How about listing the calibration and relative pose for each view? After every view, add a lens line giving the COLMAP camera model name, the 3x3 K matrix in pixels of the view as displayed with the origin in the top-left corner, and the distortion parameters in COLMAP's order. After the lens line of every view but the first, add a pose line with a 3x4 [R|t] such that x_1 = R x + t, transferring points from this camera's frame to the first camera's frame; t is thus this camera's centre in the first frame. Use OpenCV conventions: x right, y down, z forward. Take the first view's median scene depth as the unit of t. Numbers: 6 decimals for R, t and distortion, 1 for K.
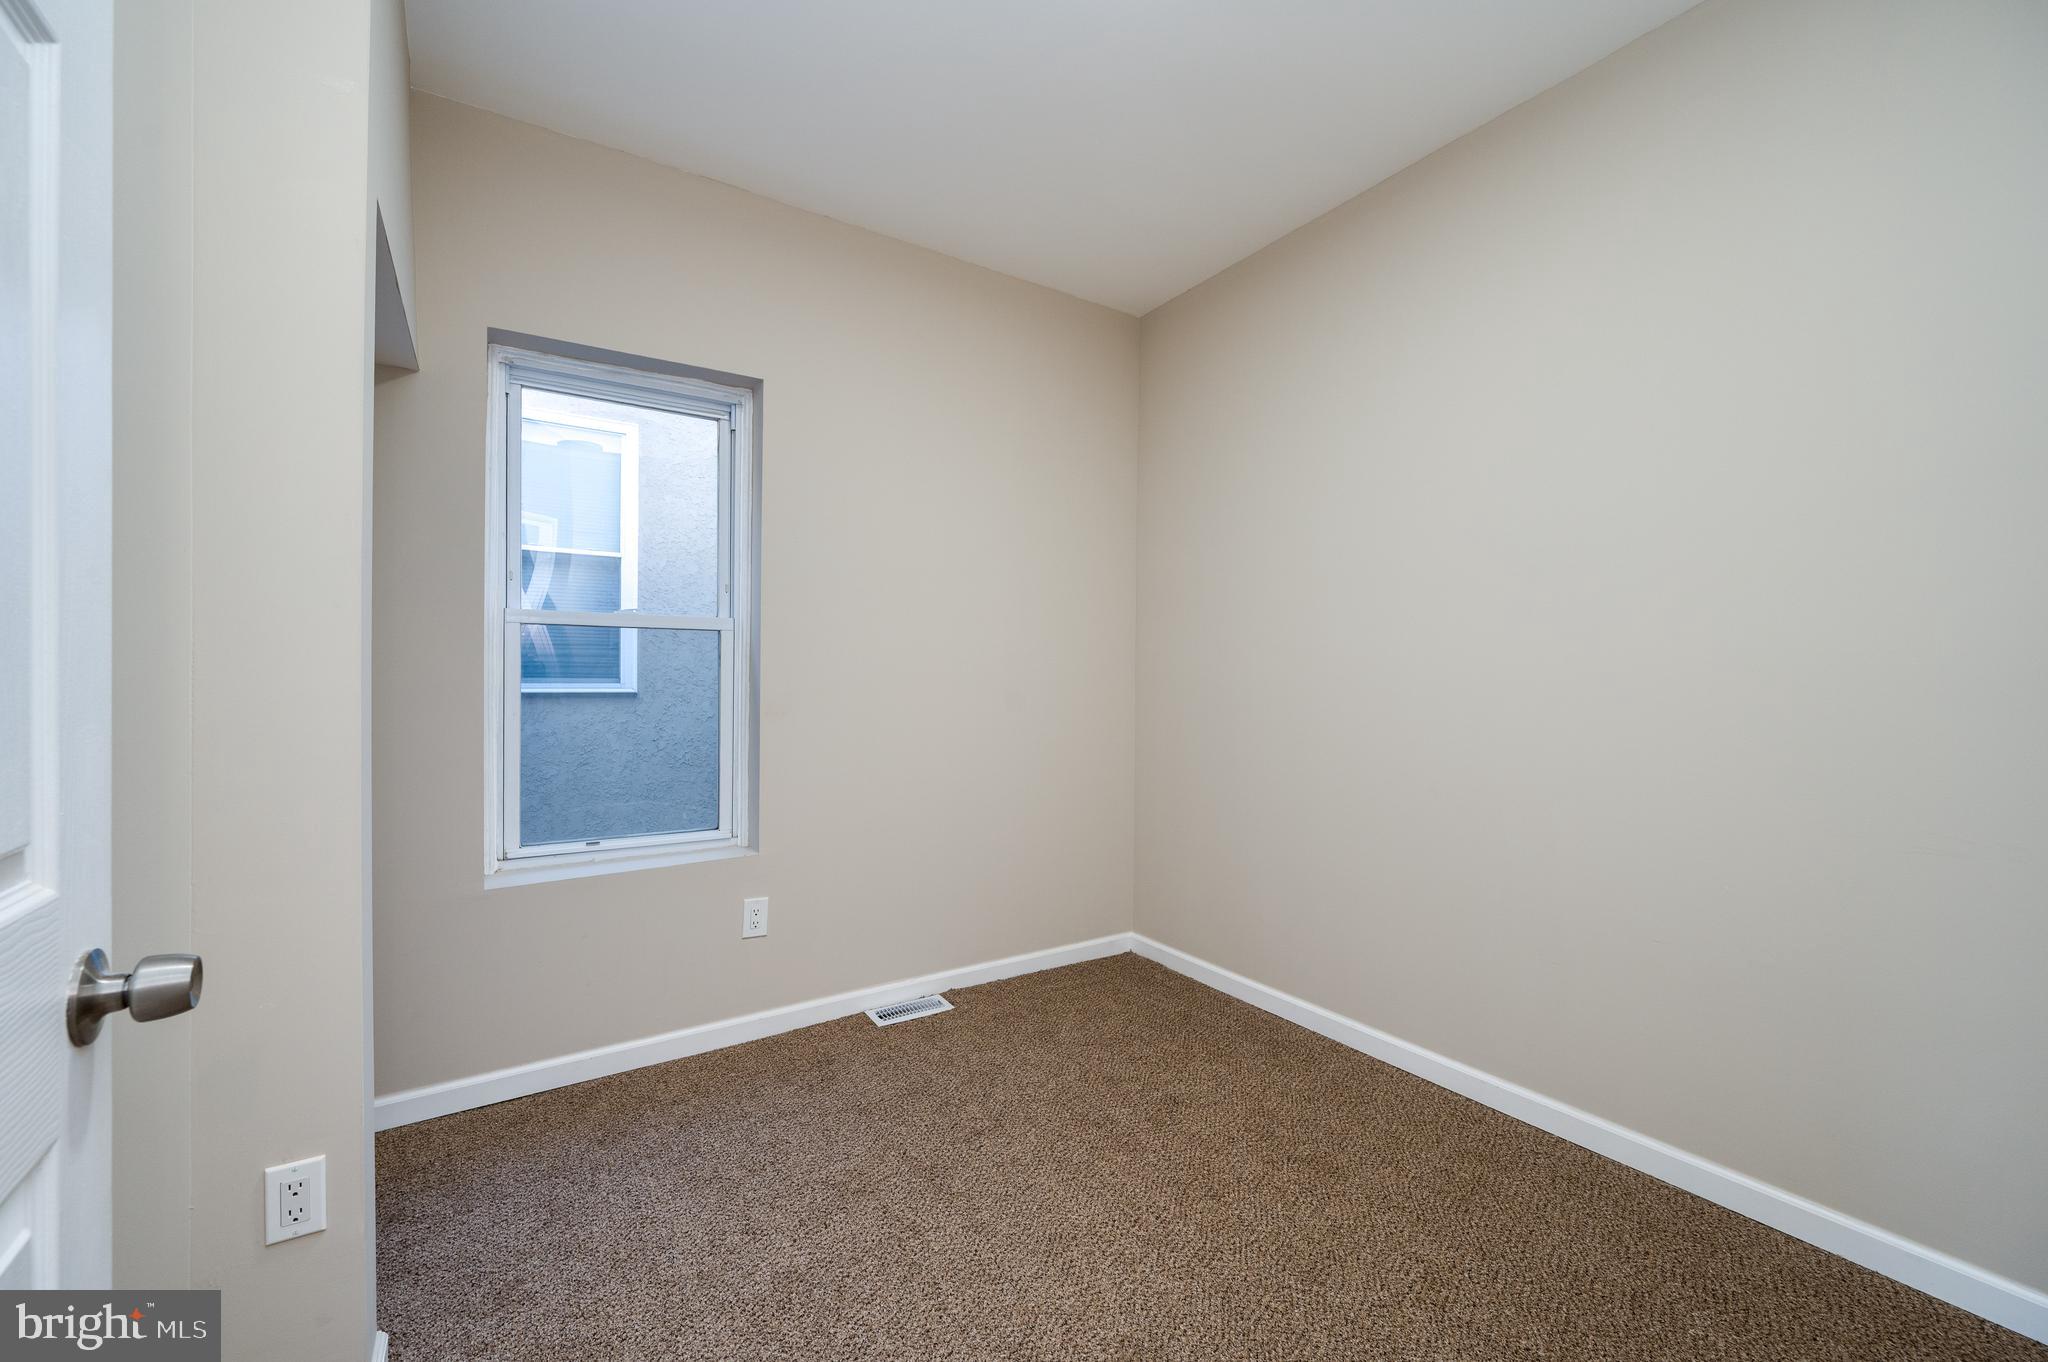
lens RADIAL K [[818.0, 0, 1045.1], [0, 818.0, 687.7], [0, 0, 1]] dist [-0.001637, -0.000082]
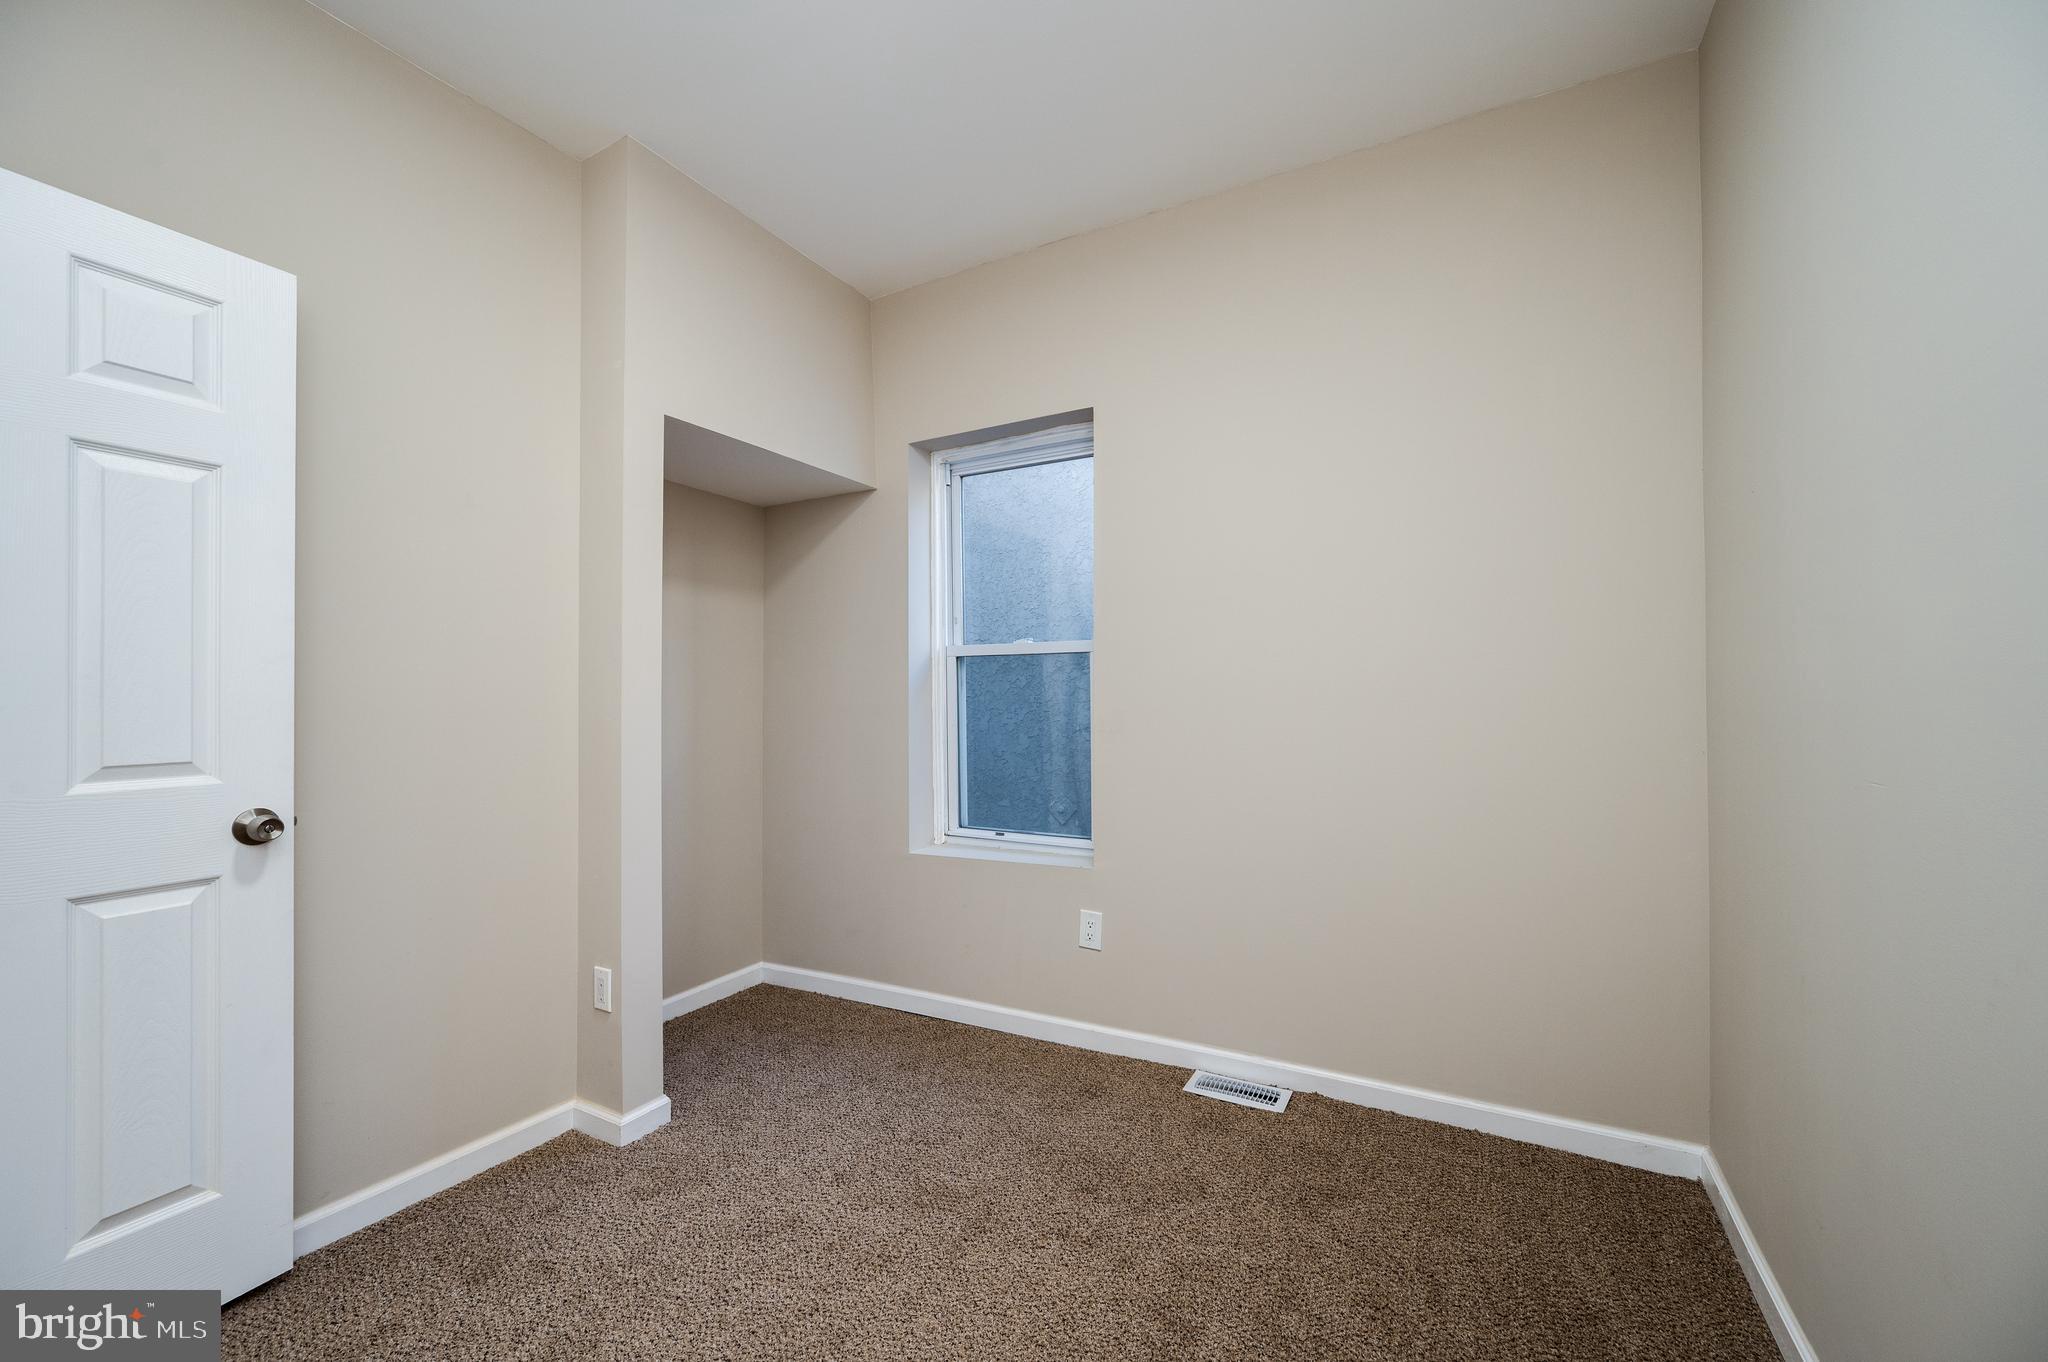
lens RADIAL K [[818.0, 0, 1045.1], [0, 818.0, 687.7], [0, 0, 1]] dist [-0.001637, -0.000082]
pose [[0.467486, -0.018876, -0.883799, 0.544789], [-0.000634, 0.999765, -0.021688, -0.000204], [0.884000, 0.010699, 0.467364, 0.478037]]
